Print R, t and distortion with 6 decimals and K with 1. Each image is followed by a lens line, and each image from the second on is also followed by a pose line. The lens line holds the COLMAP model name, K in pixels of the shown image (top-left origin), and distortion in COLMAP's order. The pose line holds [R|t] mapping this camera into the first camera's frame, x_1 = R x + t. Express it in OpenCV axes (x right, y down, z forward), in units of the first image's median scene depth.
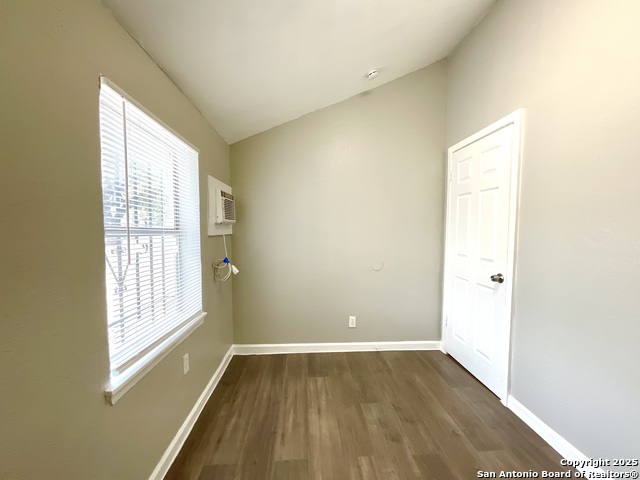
lens RADIAL K [[258.1, 0, 319.0], [0, 258.1, 241.2], [0, 0, 1]] dist [0.001308, 0.000414]
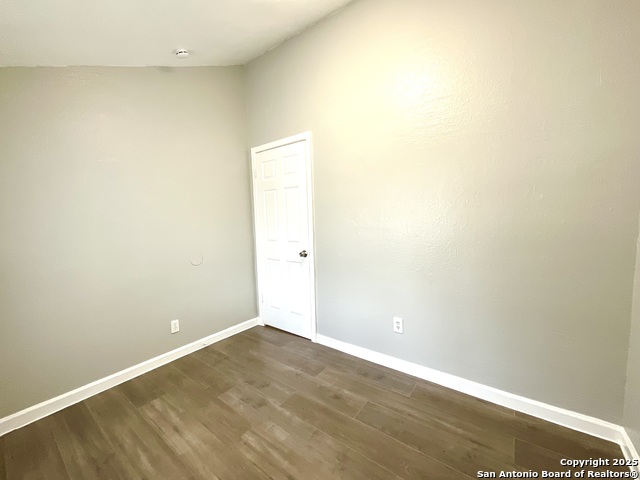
lens RADIAL K [[258.6, 0, 319.2], [0, 258.6, 242.4], [0, 0, 1]] dist [0.001393, 0.000413]
pose [[0.651042, -0.093409, 0.753272, -0.269206], [0.071676, 0.995530, 0.061501, 0.005075], [-0.755650, 0.013952, 0.654827, 0.045254]]
